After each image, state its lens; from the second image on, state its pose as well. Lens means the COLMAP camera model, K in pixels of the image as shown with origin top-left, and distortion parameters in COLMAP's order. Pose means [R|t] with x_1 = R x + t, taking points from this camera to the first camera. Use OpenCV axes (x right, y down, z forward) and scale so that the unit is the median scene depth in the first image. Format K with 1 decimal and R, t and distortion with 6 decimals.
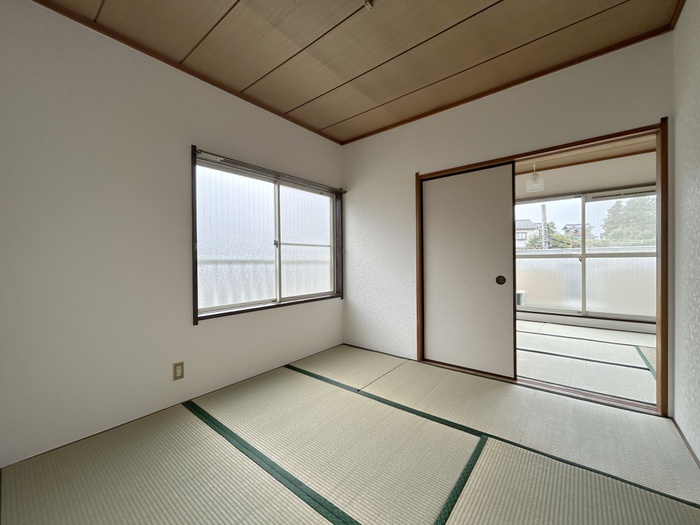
lens RADIAL K [[284.9, 0, 350.0], [0, 284.9, 262.5], [0, 0, 1]] dist [0.000075, 0.000422]
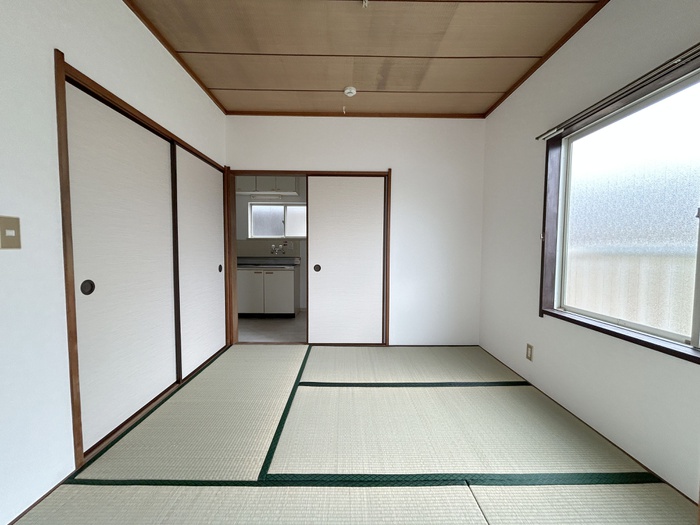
lens RADIAL K [[284.9, 0, 350.0], [0, 284.9, 262.5], [0, 0, 1]] dist [0.000075, 0.000422]
pose [[-0.767239, 0.035600, -0.640372, 0.433687], [-0.001583, 0.998350, 0.057397, -0.017513], [0.641359, 0.045051, -0.765917, 0.975459]]
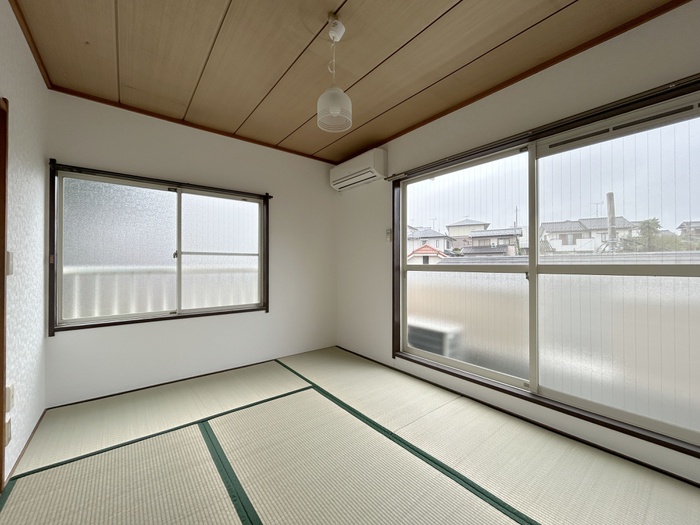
lens RADIAL K [[284.4, 0, 350.0], [0, 284.4, 262.5], [0, 0, 1]] dist [0.000819, 0.000349]
pose [[0.975284, 0.008901, -0.220777, 0.526462], [-0.011194, 0.999896, -0.009136, -0.033154], [0.220673, 0.011381, 0.975282, 0.183496]]
